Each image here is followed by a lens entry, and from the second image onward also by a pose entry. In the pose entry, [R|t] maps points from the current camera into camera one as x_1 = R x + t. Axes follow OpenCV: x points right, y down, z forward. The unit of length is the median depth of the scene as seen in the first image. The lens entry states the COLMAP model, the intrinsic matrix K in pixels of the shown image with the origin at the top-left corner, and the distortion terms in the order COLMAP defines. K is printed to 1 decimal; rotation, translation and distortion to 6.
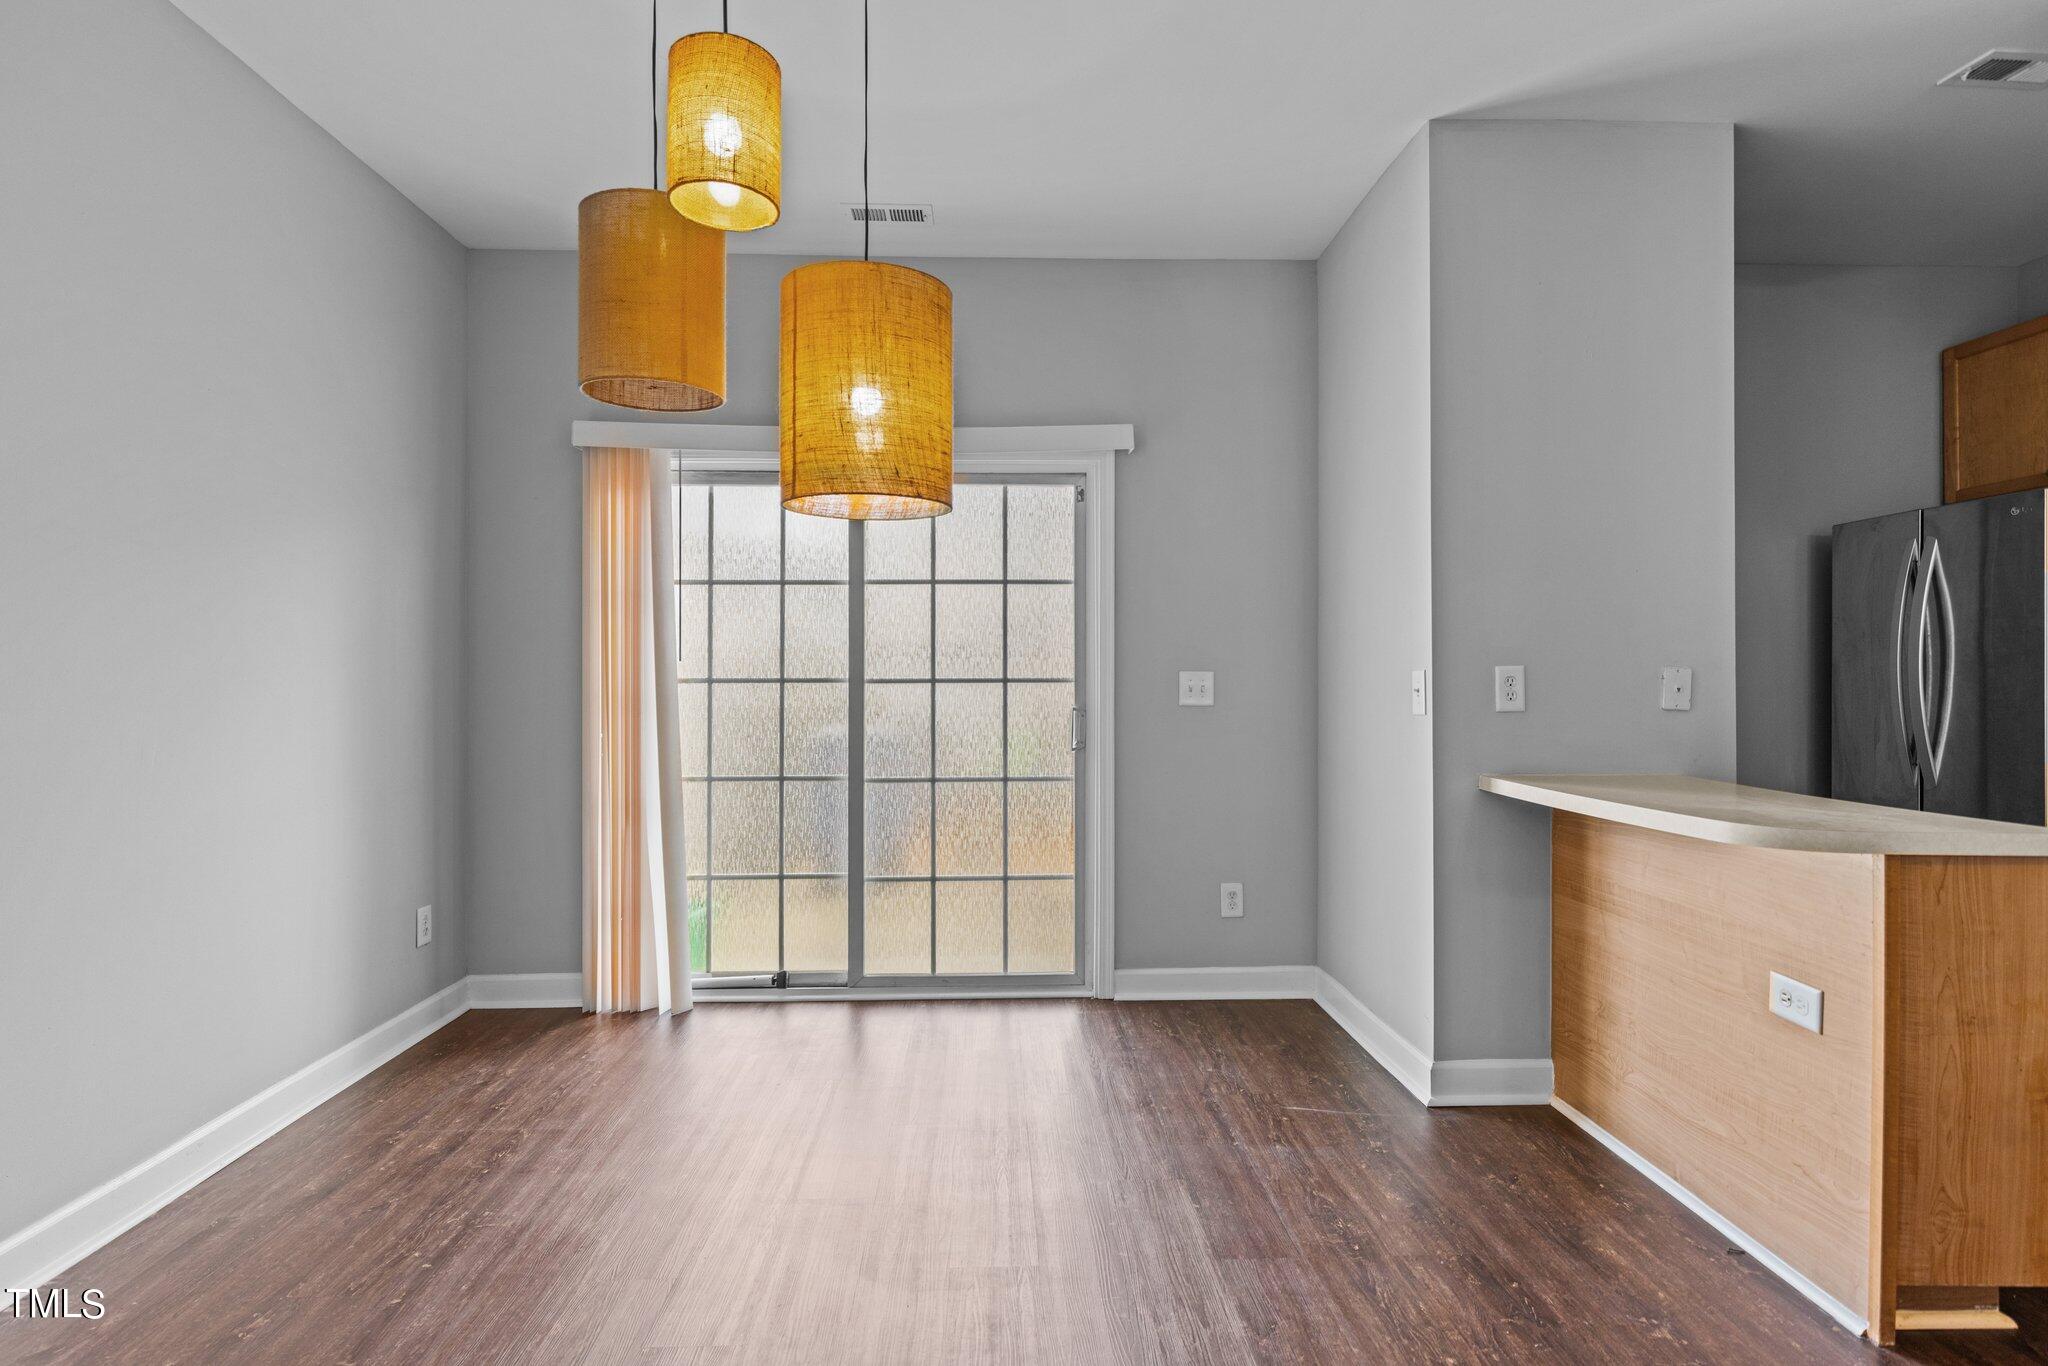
lens RADIAL K [[1013.9, 0, 1021.4], [0, 1013.9, 677.1], [0, 0, 1]] dist [-0.000336, -0.000146]
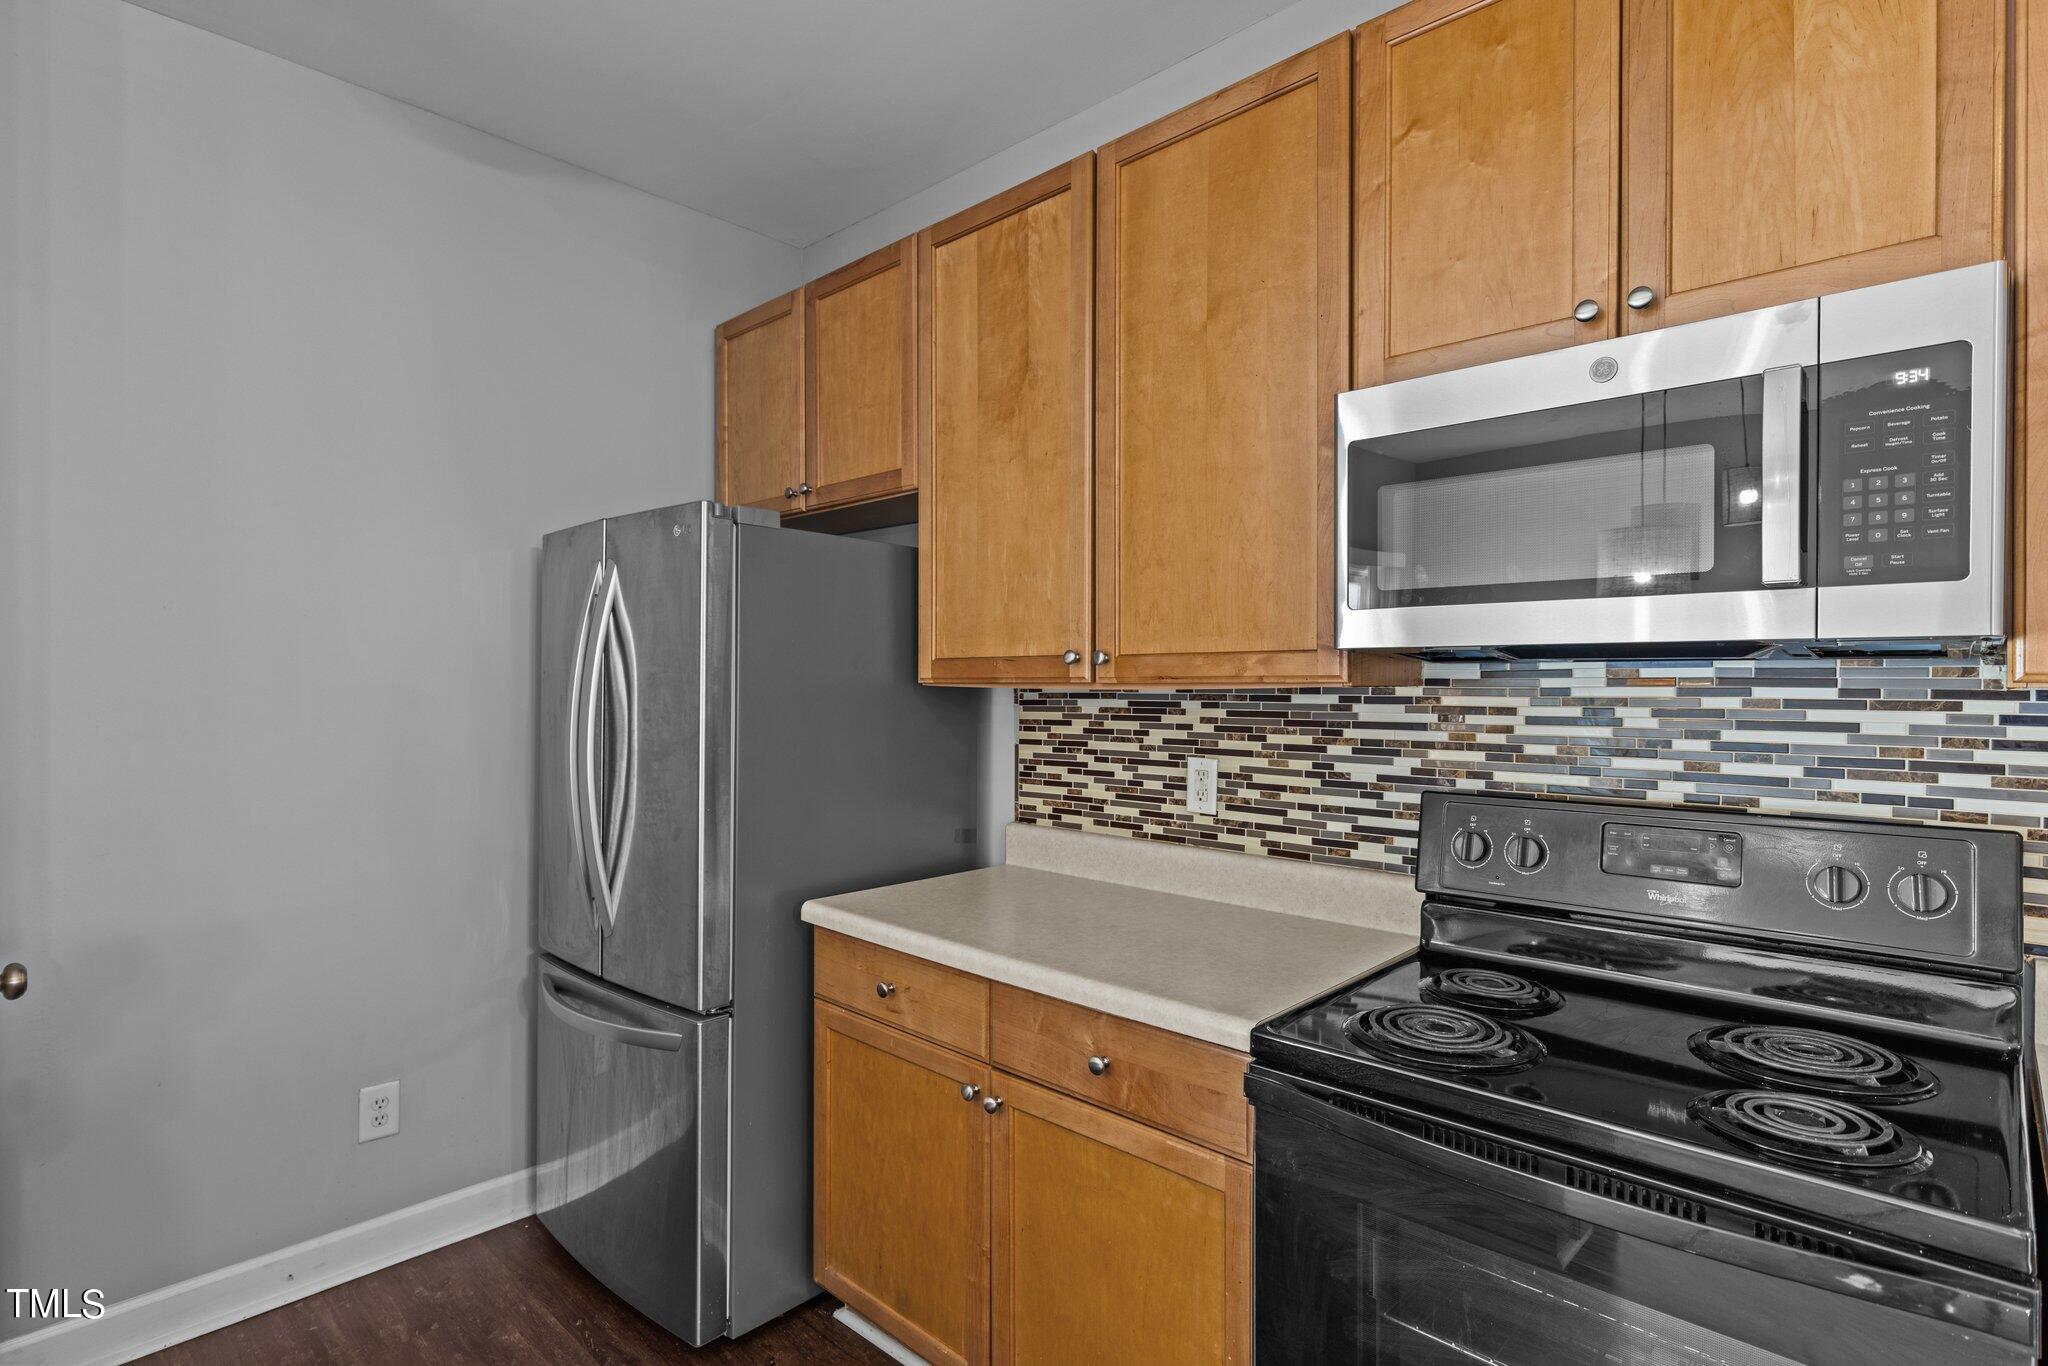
lens RADIAL K [[1013.9, 0, 1021.4], [0, 1013.9, 677.1], [0, 0, 1]] dist [-0.000336, -0.000146]
pose [[0.711394, 0.012629, 0.702680, 0.812581], [-0.008620, 0.999920, -0.009245, -0.073424], [-0.702741, 0.000520, 0.711446, 0.428257]]
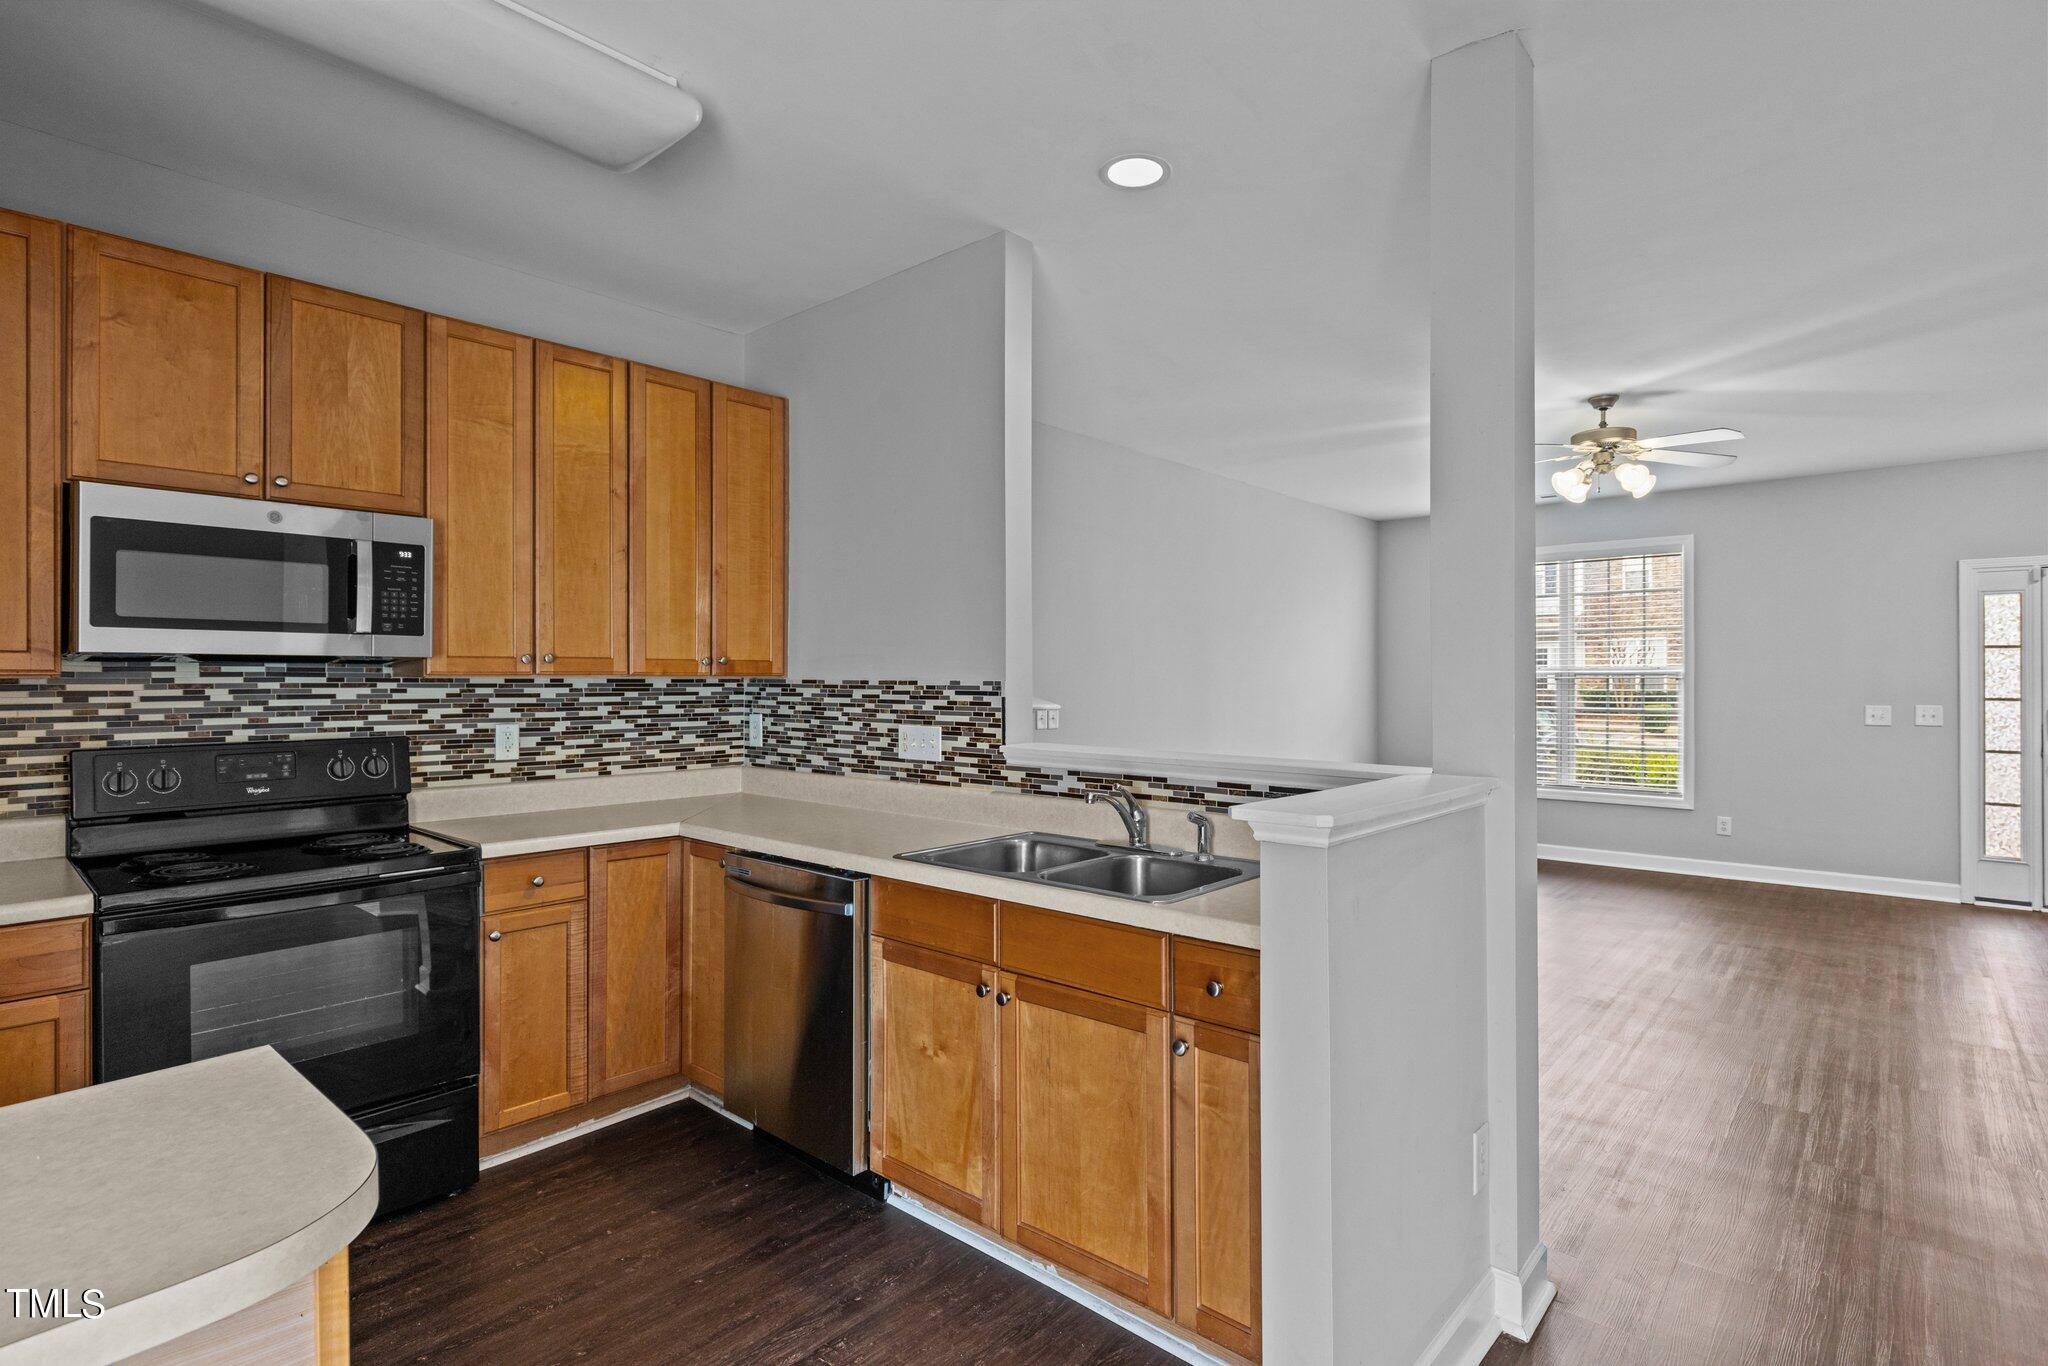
lens RADIAL K [[1013.9, 0, 1021.4], [0, 1013.9, 677.1], [0, 0, 1]] dist [-0.000336, -0.000146]
pose [[-0.714650, 0.003573, 0.699473, 0.127683], [0.001262, 0.999992, -0.003819, -0.071199], [-0.699481, -0.001846, -0.714648, 0.794398]]
